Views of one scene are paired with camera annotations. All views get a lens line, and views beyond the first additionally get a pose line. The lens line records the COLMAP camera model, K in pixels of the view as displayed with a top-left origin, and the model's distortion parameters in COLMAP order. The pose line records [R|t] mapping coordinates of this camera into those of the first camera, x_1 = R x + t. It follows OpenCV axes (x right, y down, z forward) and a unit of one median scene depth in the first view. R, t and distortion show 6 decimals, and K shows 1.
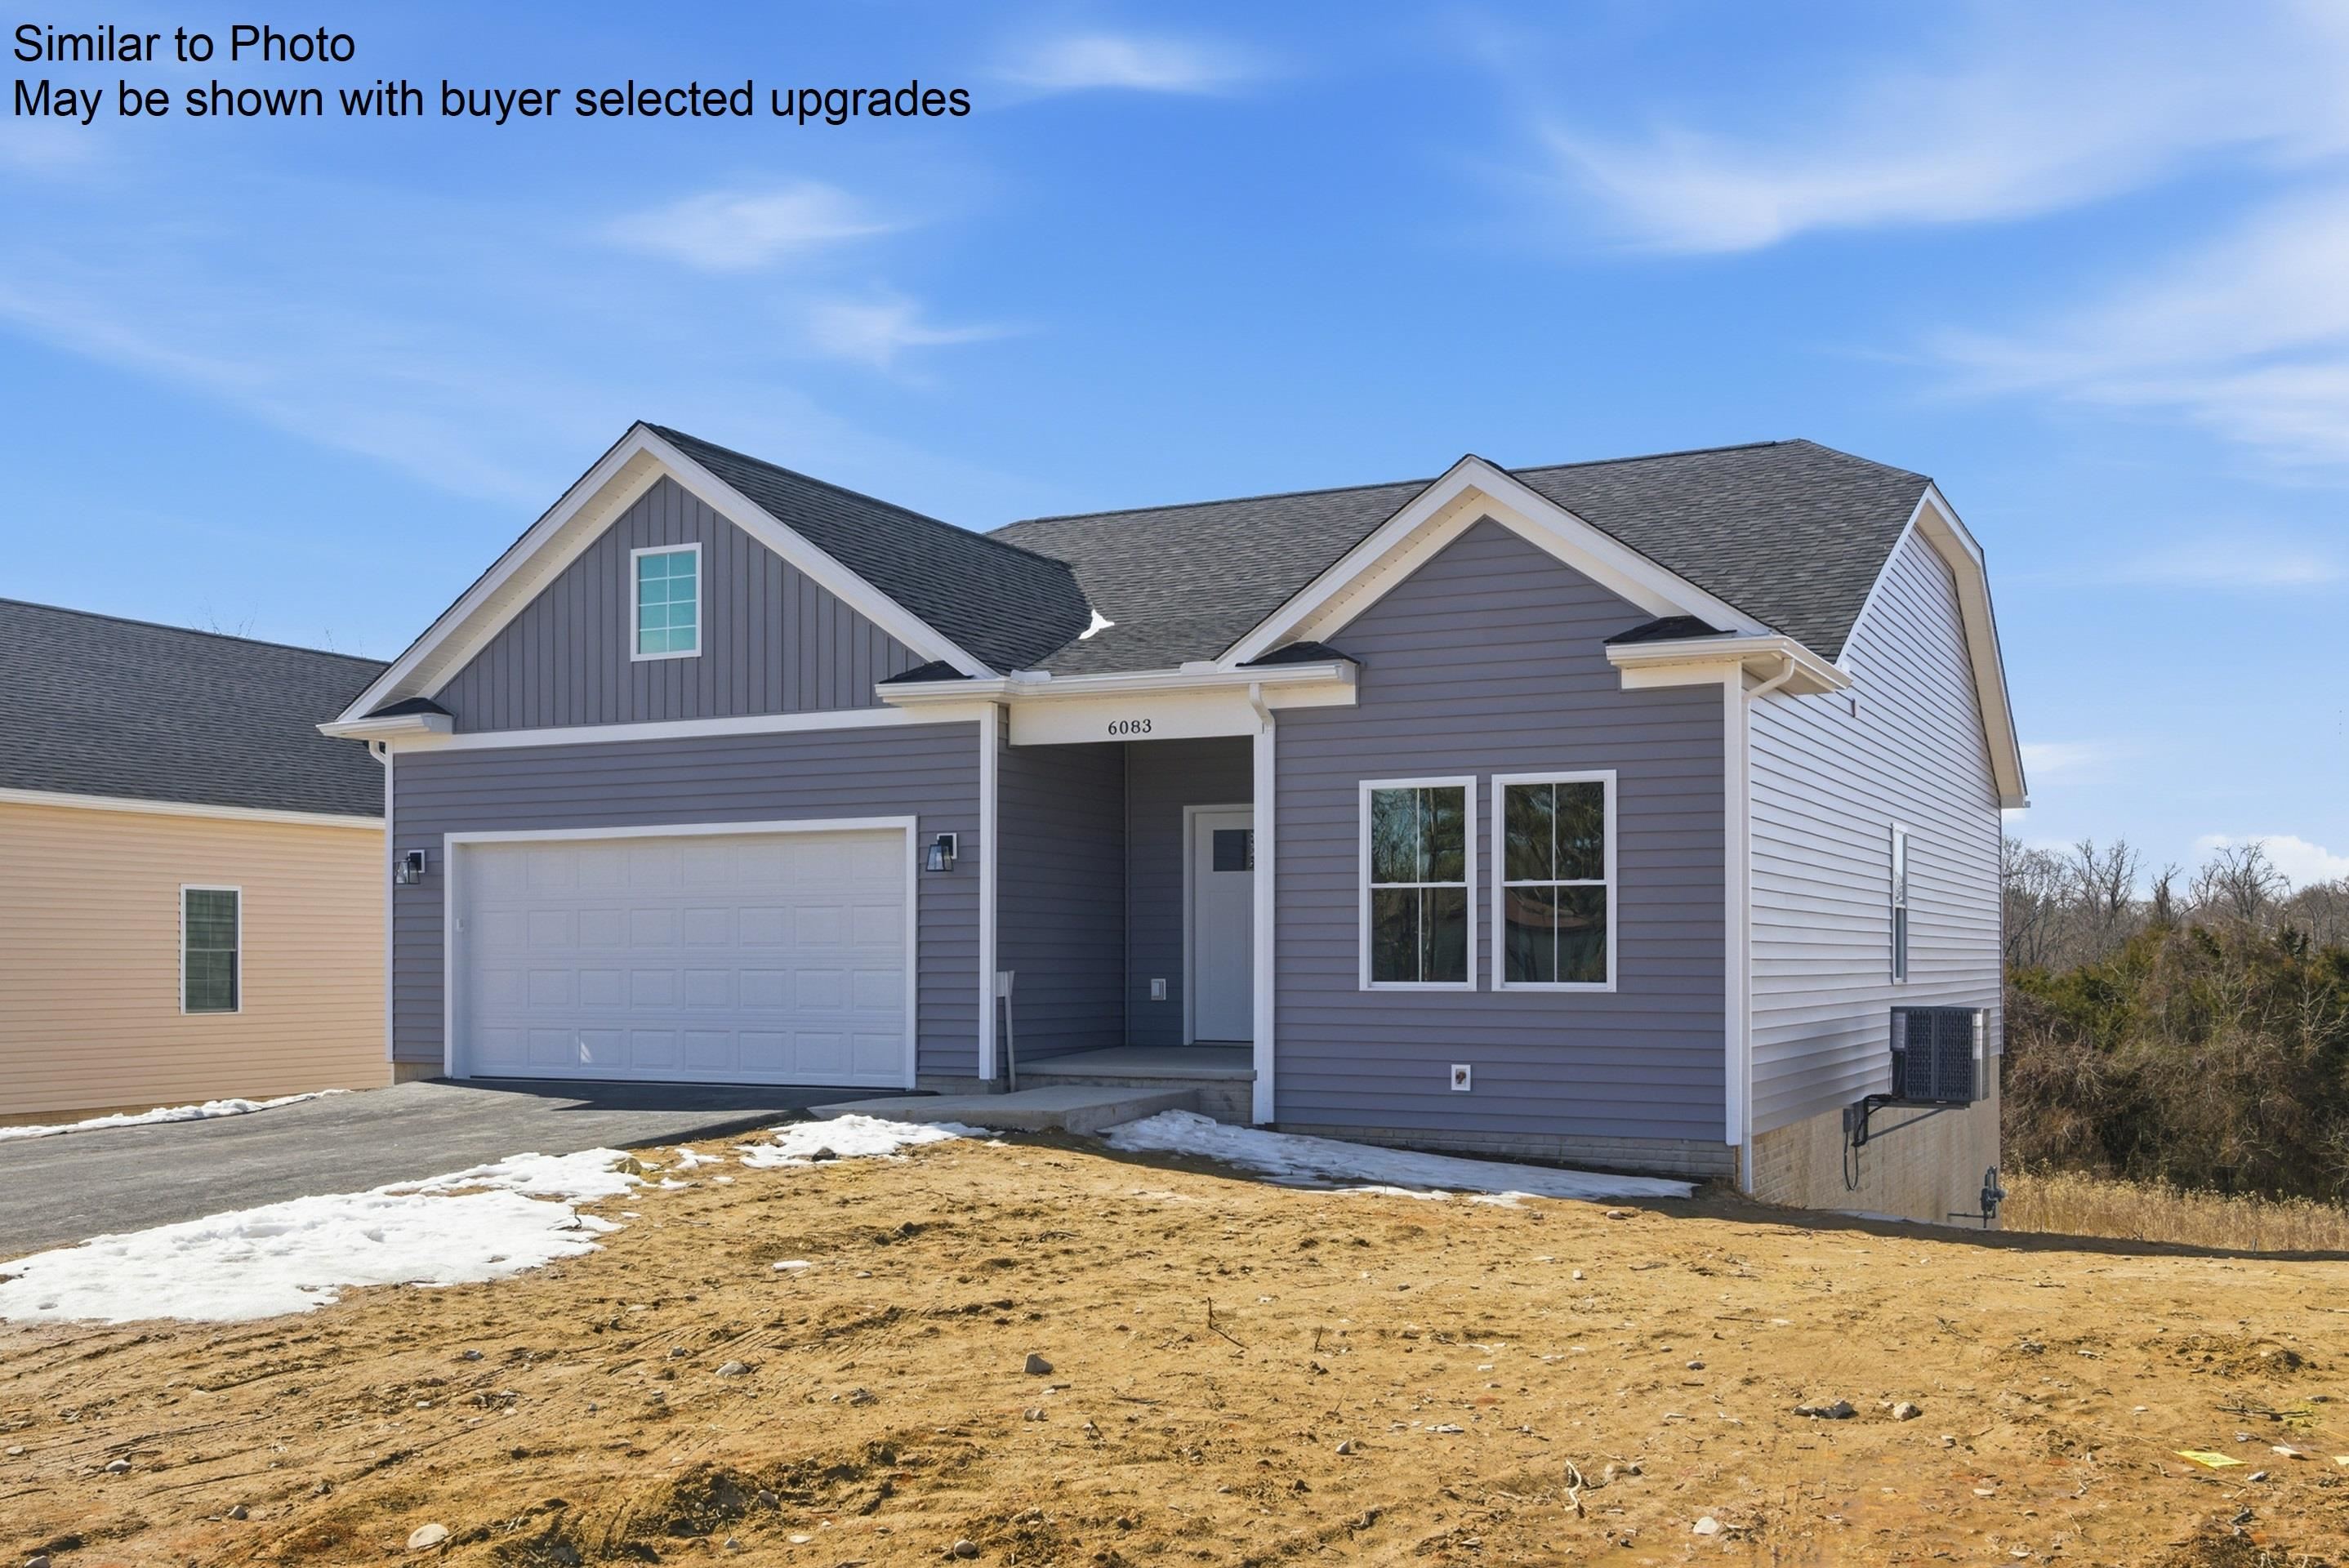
lens RADIAL K [[2144.2, 0, 1174.5], [0, 2144.2, 784.0], [0, 0, 1]] dist [-0.001492, -0.002970]
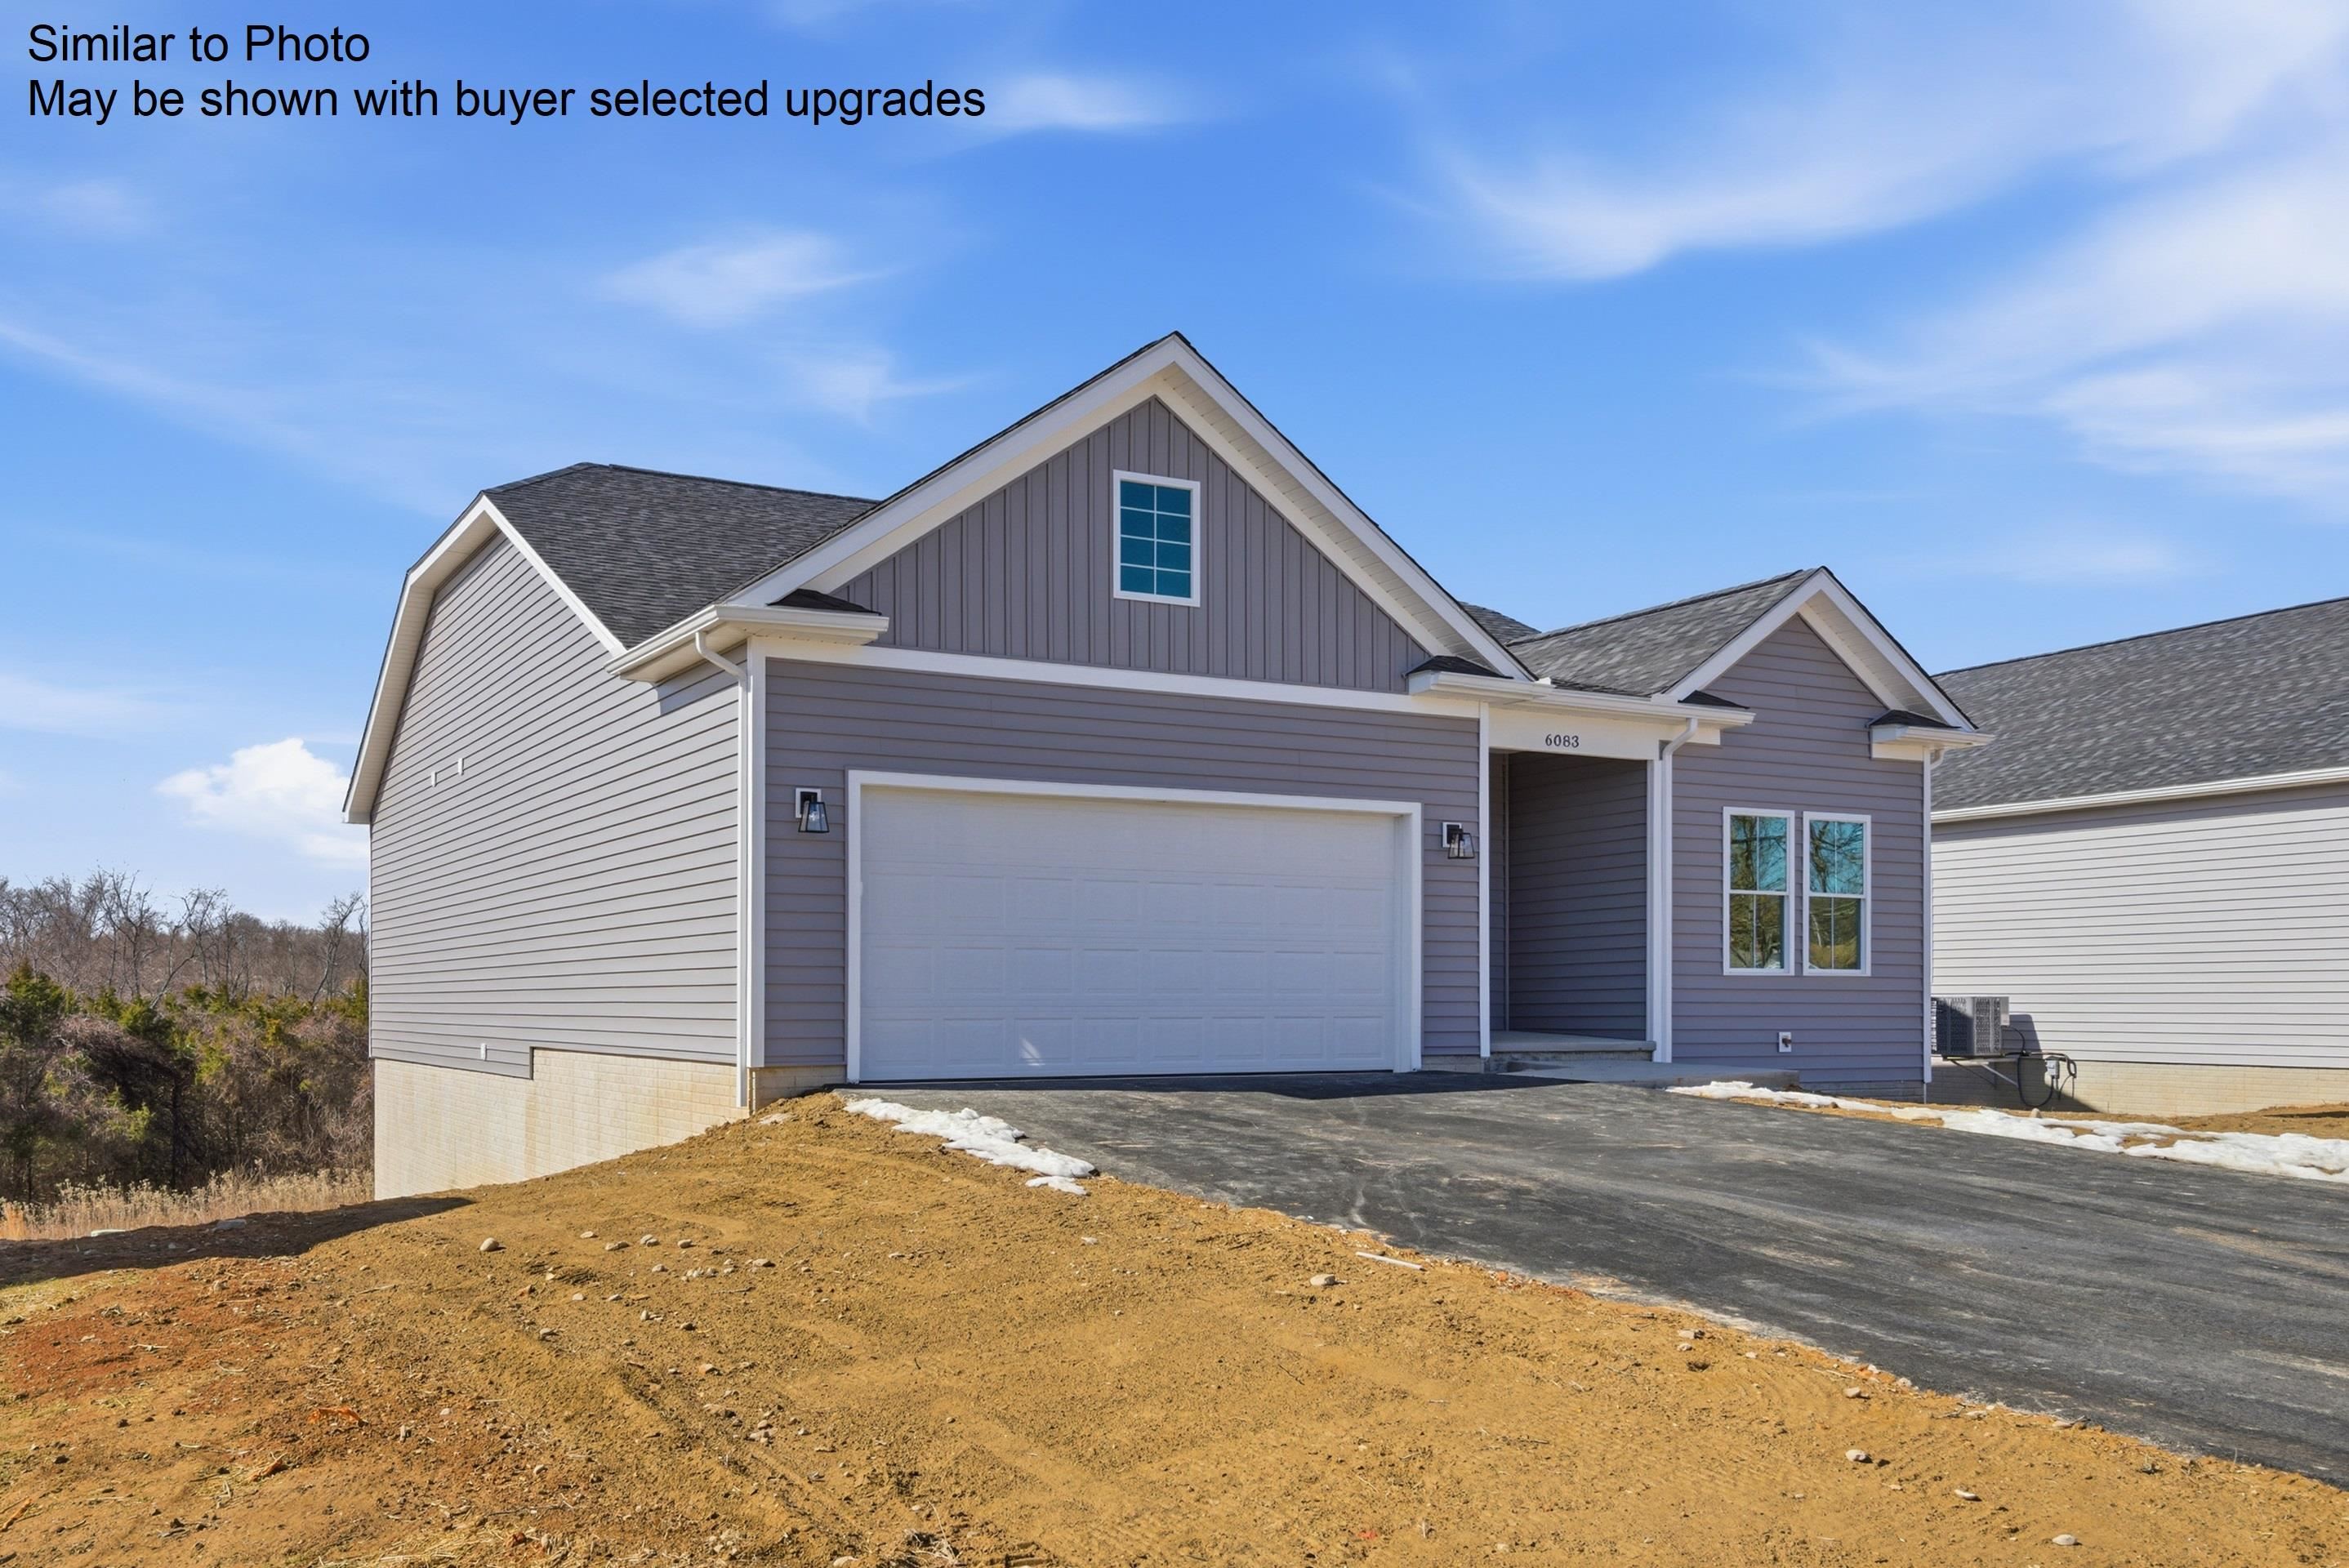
lens RADIAL K [[2144.2, 0, 1174.5], [0, 2144.2, 784.0], [0, 0, 1]] dist [-0.001492, -0.002970]
pose [[0.562718, 0.082567, 0.822515, -1.085489], [-0.074726, 0.996006, -0.048859, 0.067892], [-0.823265, -0.033970, 0.566641, 0.537524]]
